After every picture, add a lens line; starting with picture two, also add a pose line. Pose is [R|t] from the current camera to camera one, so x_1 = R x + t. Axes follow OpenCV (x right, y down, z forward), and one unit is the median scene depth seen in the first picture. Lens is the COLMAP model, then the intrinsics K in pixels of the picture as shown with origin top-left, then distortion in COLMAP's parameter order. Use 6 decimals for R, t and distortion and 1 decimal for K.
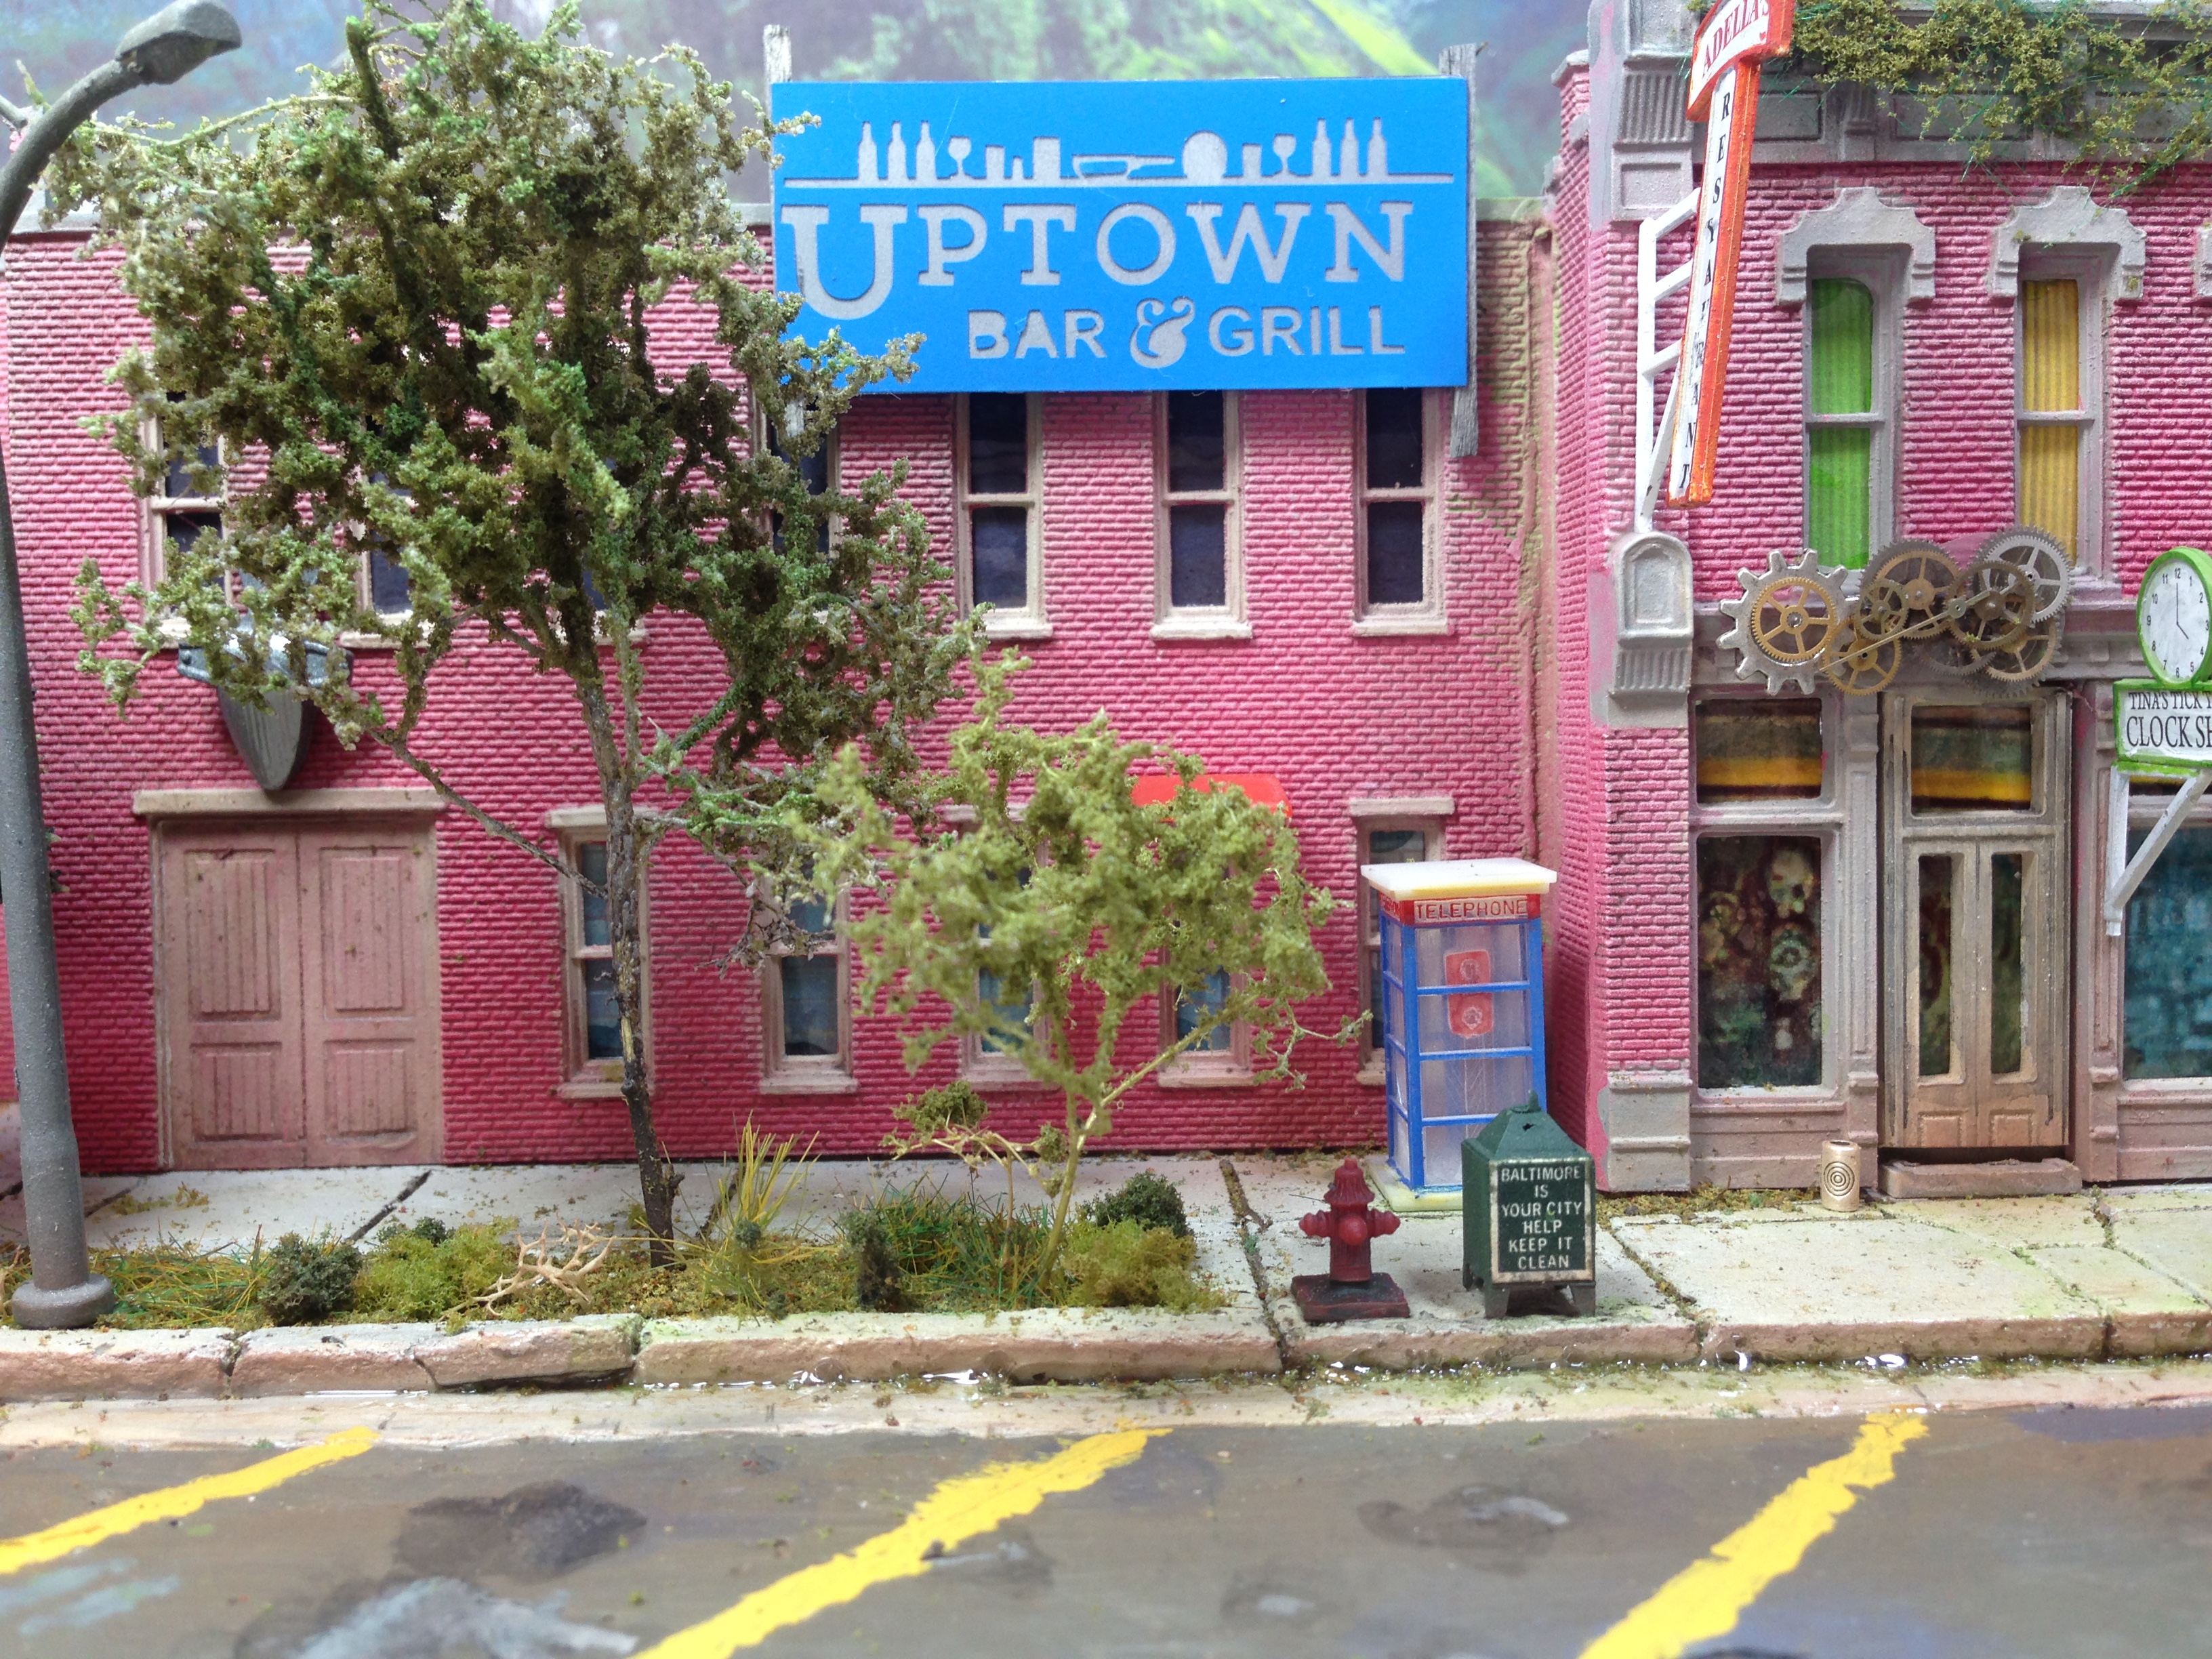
lens RADIAL K [[2069.4, 0, 1106.0], [0, 2069.4, 829.5], [0, 0, 1]] dist [0.147348, -0.396686]
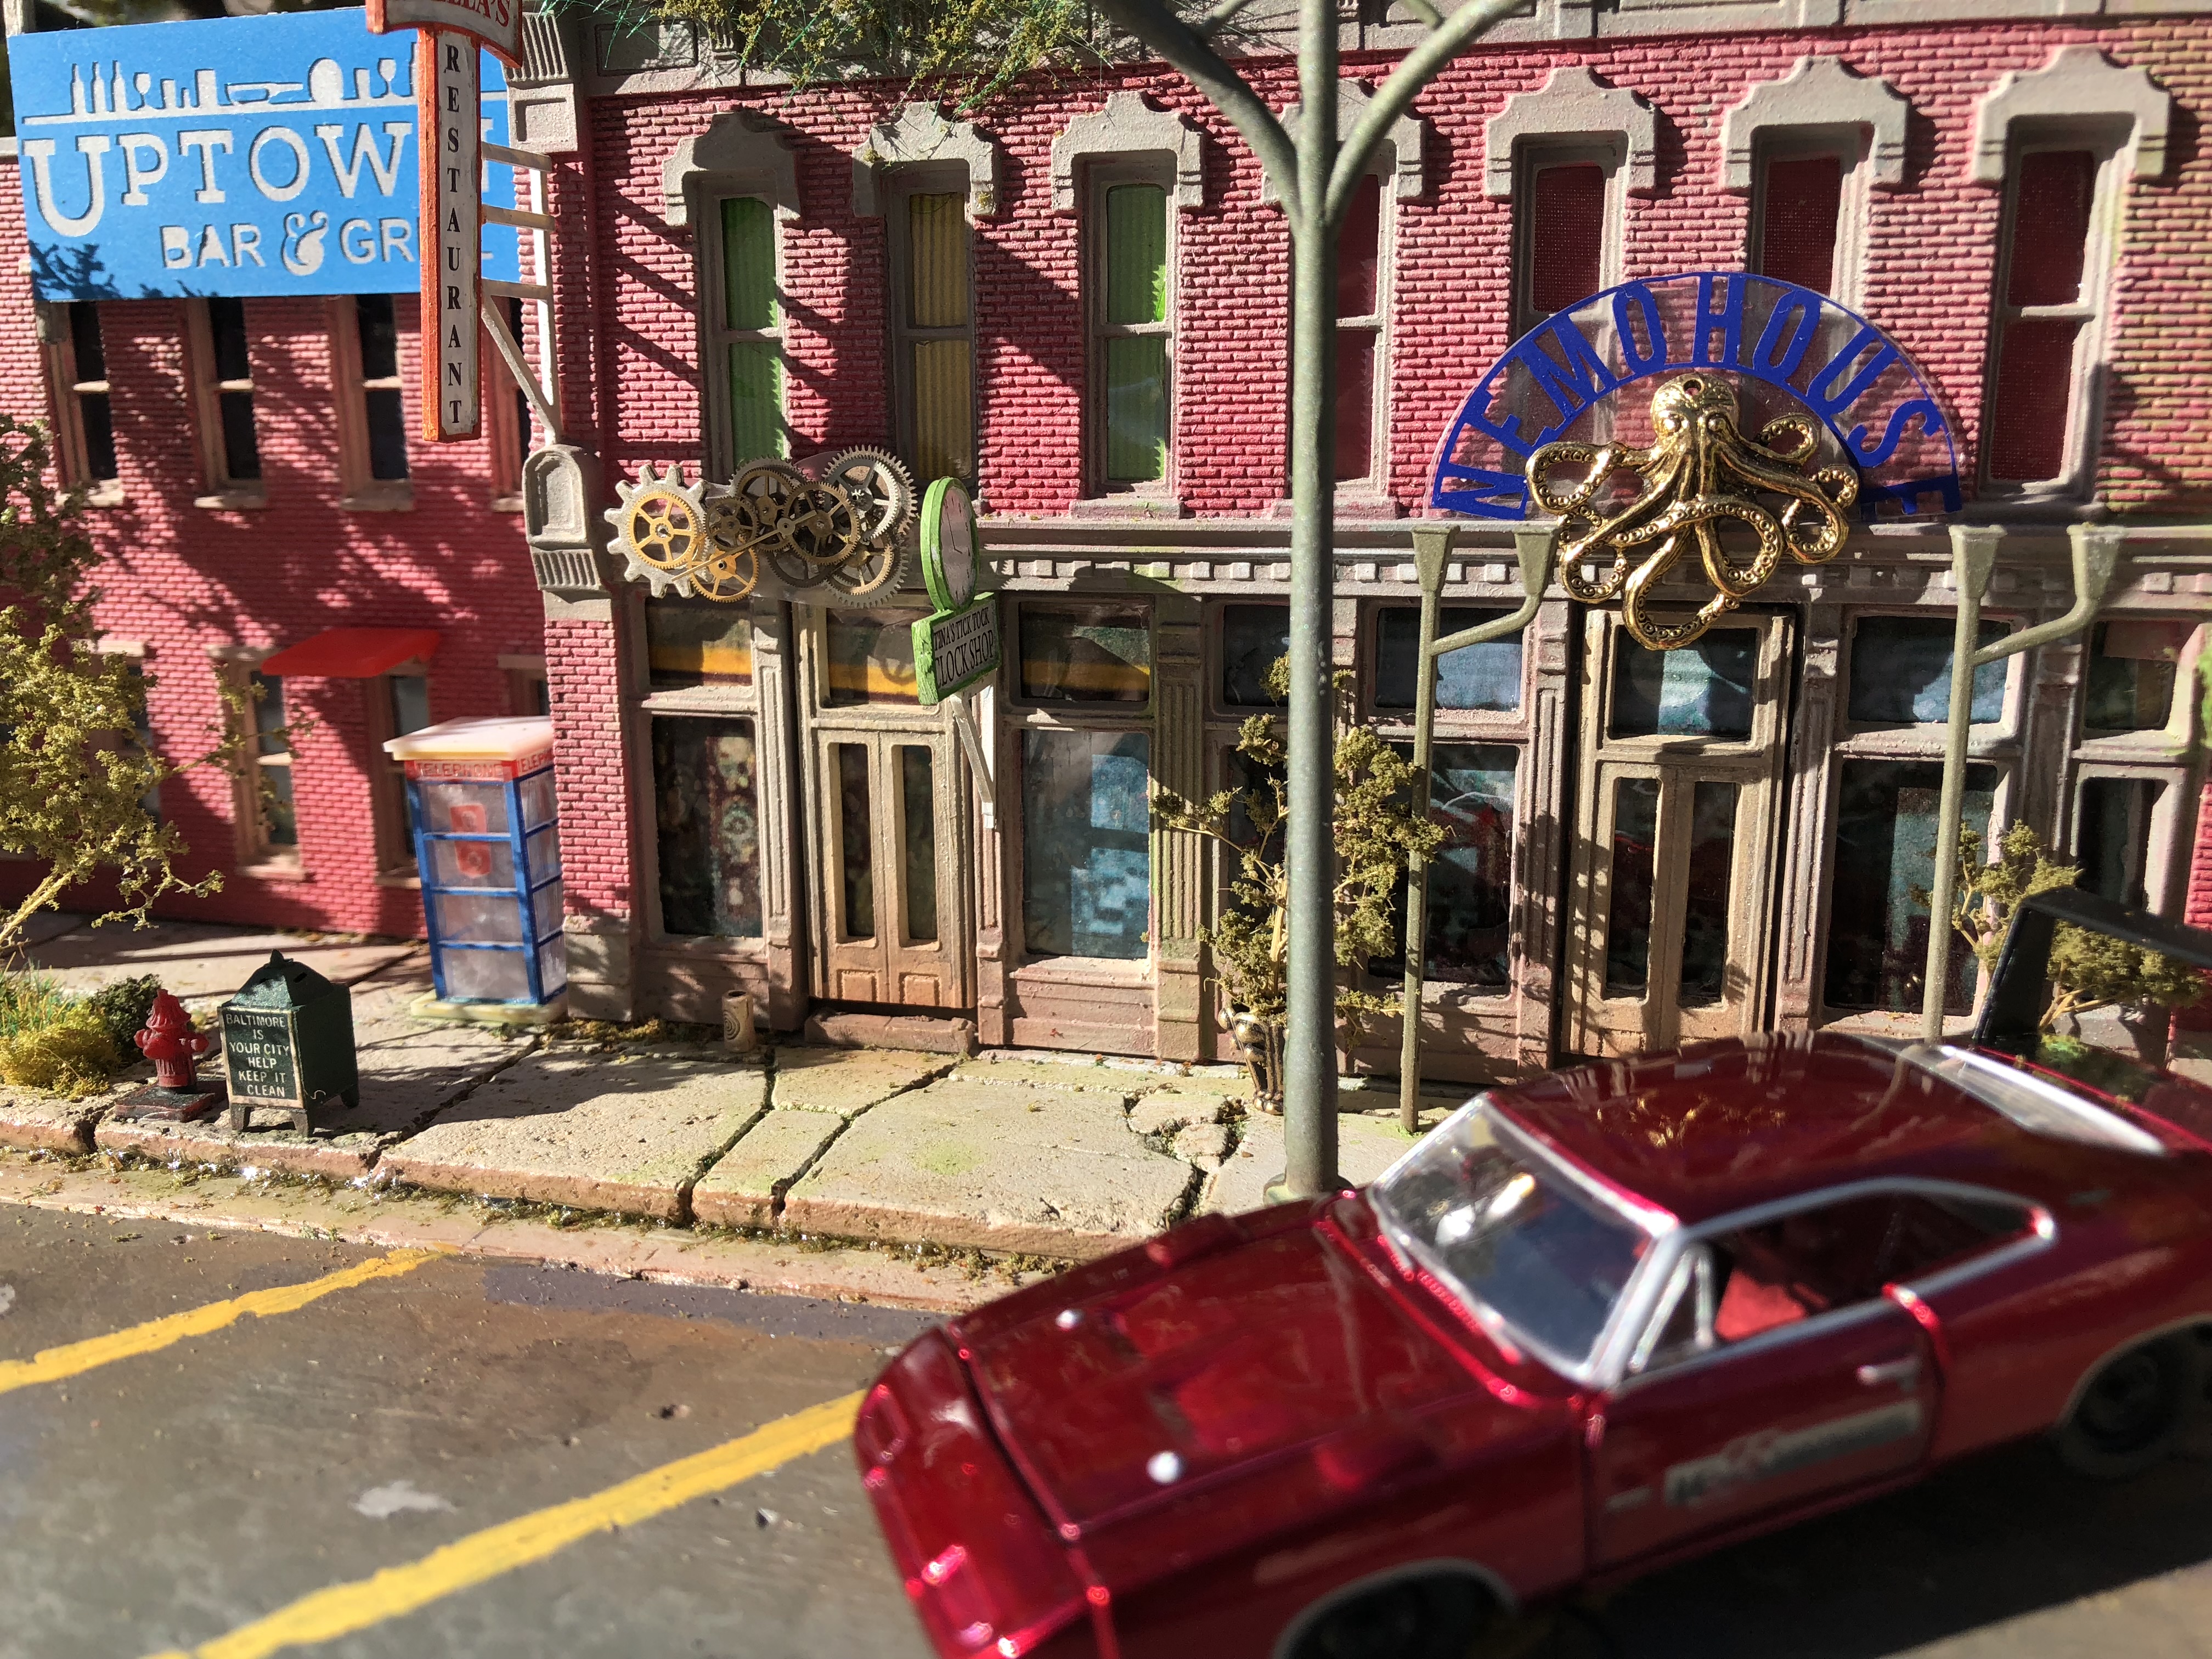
lens RADIAL K [[1819.3, 0, 1106.0], [0, 1819.3, 829.5], [0, 0, 1]] dist [-0.008342, -0.004107]
pose [[0.967092, 0.066918, -0.245471, 0.718025], [-0.024106, 0.984552, 0.173427, -0.105164], [0.253284, -0.161802, 0.953765, 0.112169]]
